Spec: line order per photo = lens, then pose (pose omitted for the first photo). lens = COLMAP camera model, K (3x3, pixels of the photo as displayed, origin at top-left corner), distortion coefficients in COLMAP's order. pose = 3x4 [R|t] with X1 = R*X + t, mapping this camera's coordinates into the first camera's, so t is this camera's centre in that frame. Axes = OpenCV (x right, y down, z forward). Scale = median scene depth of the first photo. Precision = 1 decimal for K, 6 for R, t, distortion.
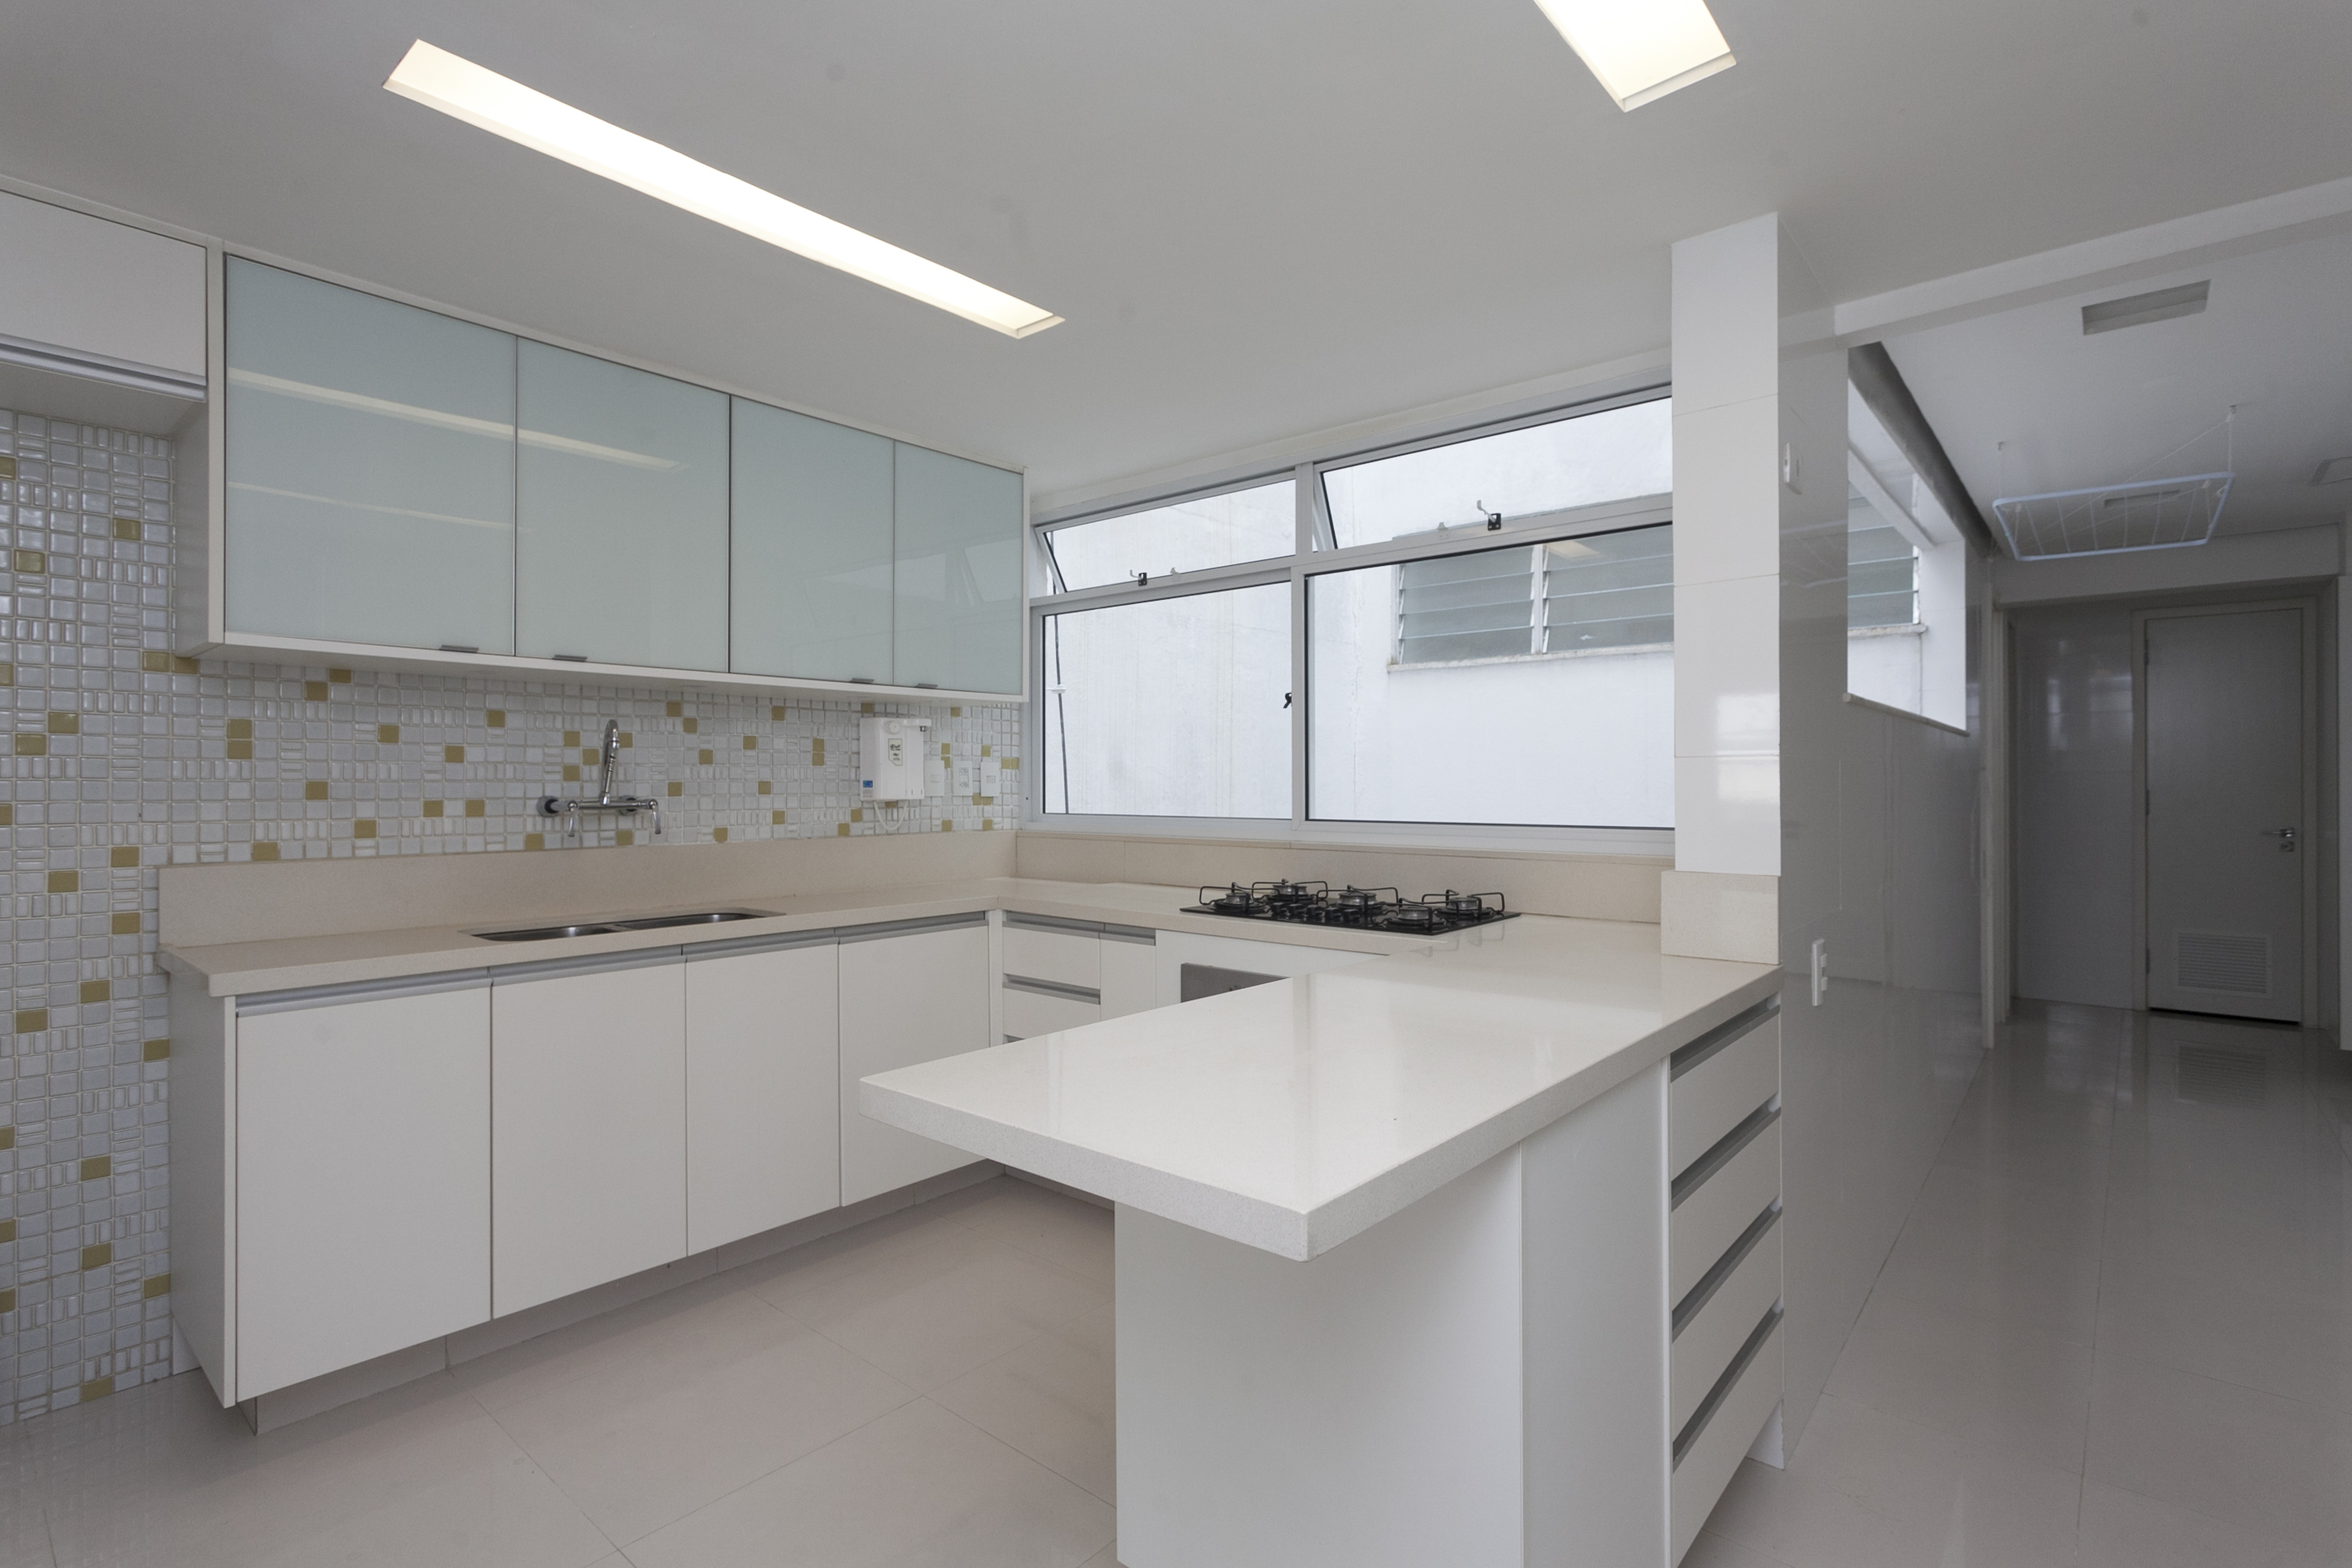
lens RADIAL K [[1121.0, 0, 1179.0], [0, 1121.0, 784.8], [0, 0, 1]] dist [-0.001750, 0.004020]
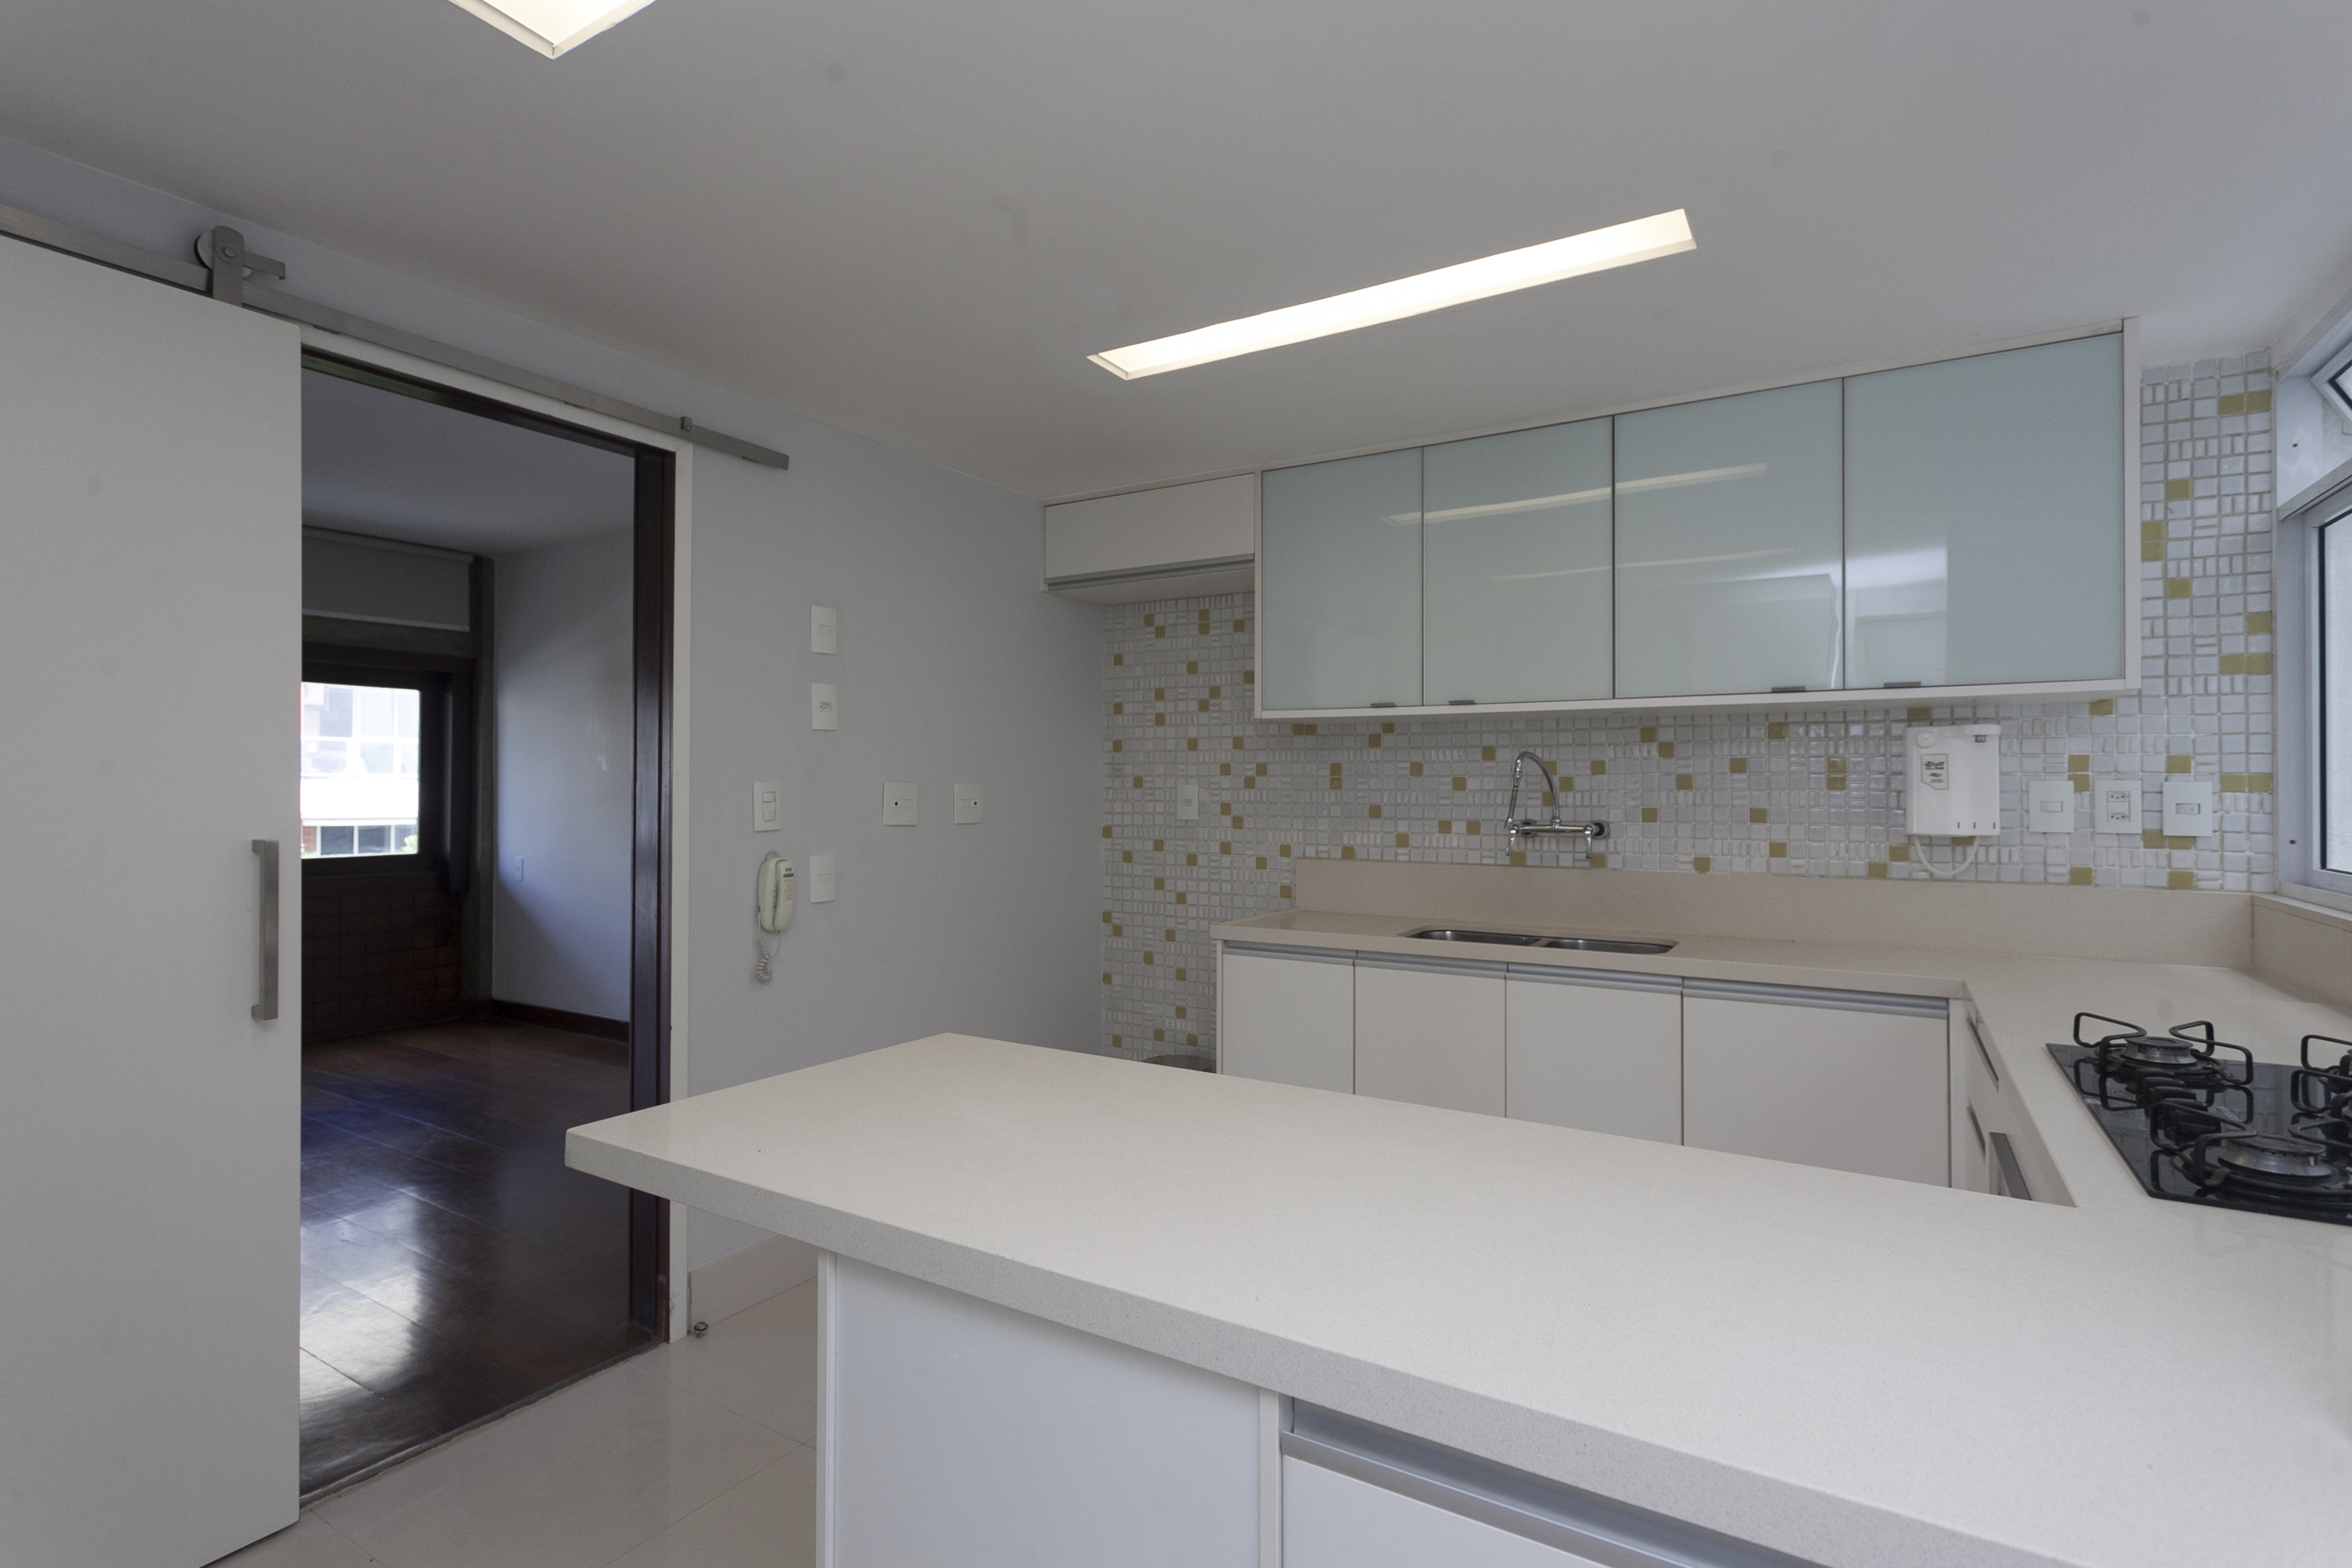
lens RADIAL K [[1121.0, 0, 1170.1], [0, 1121.0, 776.5], [0, 0, 1]] dist [-0.001750, 0.004020]
pose [[0.163115, -0.011620, -0.986539, 0.454429], [-0.004150, 0.999914, -0.012464, -0.015957], [0.986598, 0.006127, 0.163053, 0.411913]]
